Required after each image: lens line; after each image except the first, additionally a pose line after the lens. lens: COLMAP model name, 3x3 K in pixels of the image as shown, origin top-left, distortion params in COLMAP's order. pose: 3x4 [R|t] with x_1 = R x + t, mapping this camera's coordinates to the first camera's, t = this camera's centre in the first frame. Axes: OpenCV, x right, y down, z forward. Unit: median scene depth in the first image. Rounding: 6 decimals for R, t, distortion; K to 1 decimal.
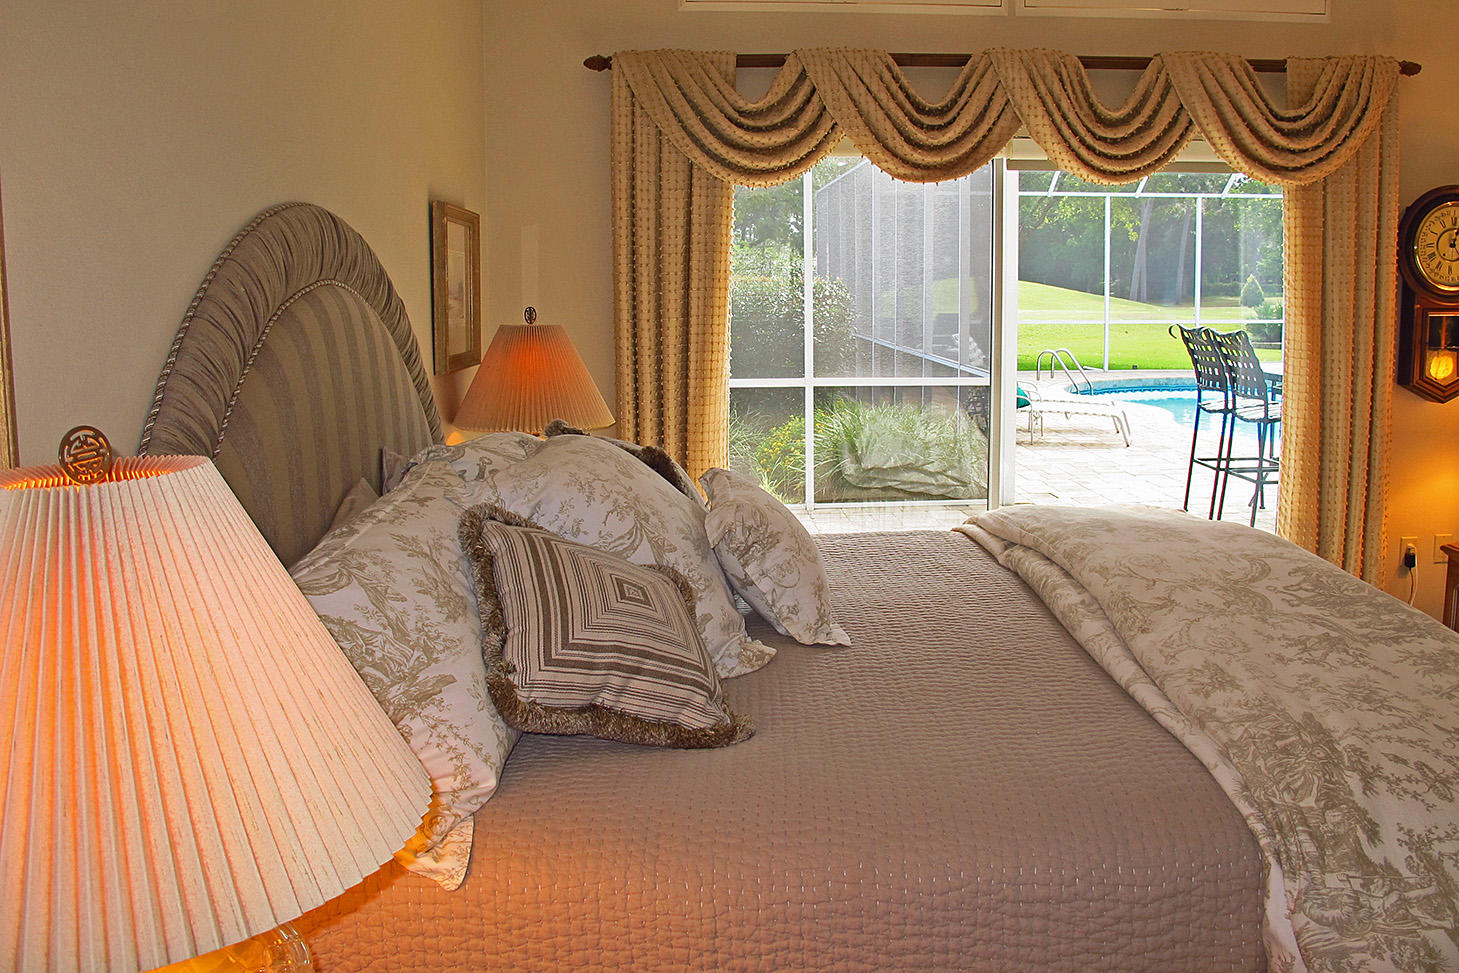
lens RADIAL K [[1228.1, 0, 721.4], [0, 1228.1, 444.5], [0, 0, 1]] dist [-0.155653, 0.124921]
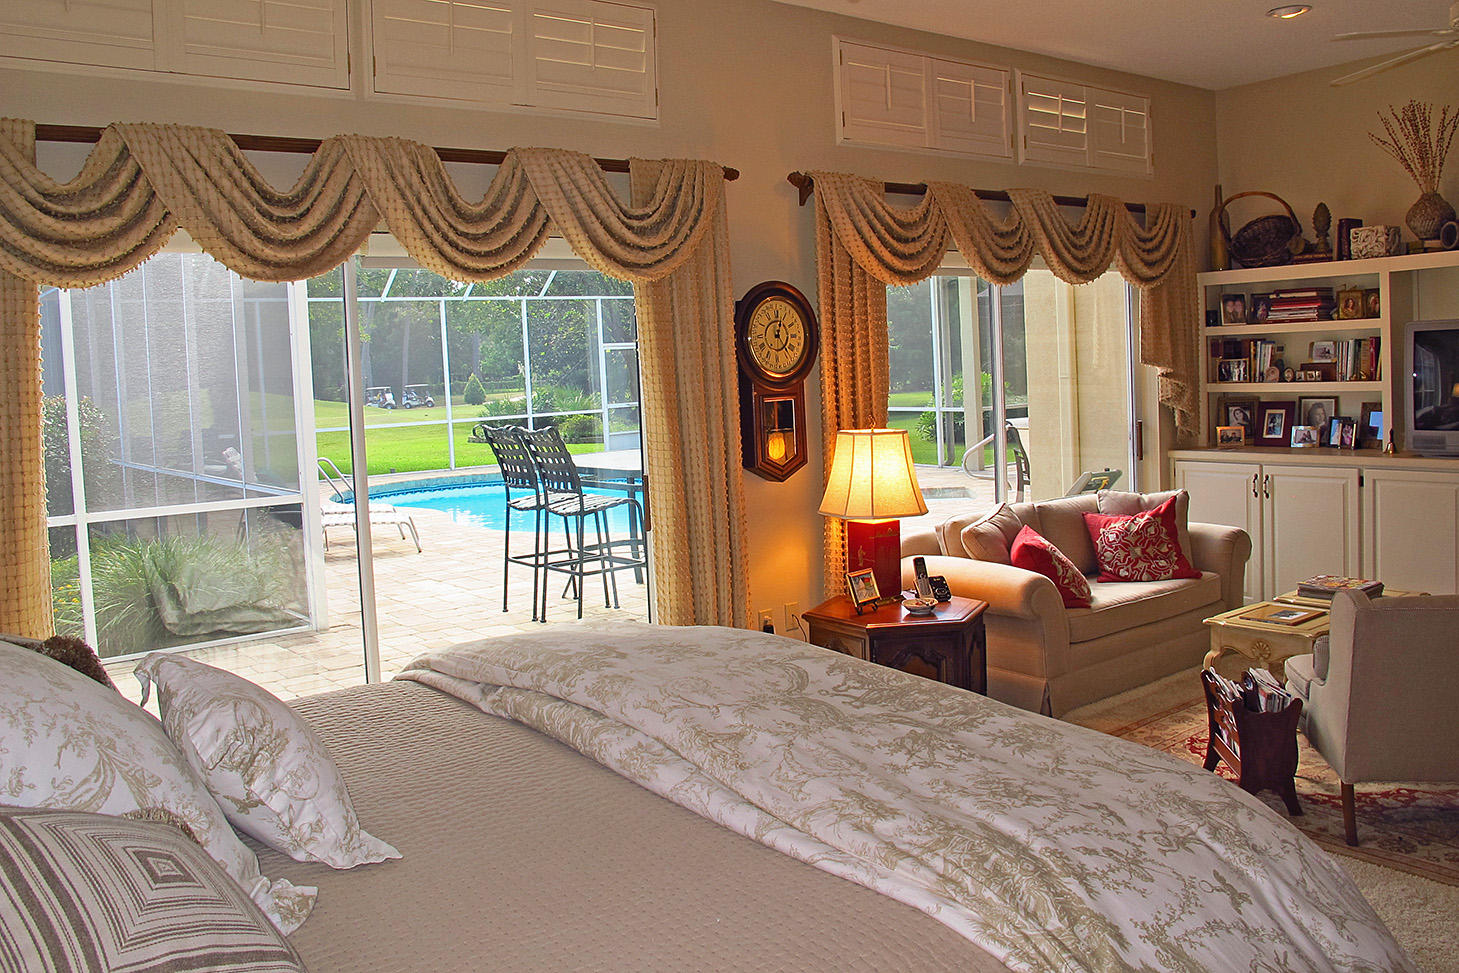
lens RADIAL K [[1228.1, 0, 721.4], [0, 1228.1, 444.5], [0, 0, 1]] dist [-0.155653, 0.124921]
pose [[0.810599, -0.062845, 0.582219, -0.086072], [0.113083, 0.992310, -0.050331, -0.019592], [-0.574579, 0.106638, 0.811472, 0.125557]]
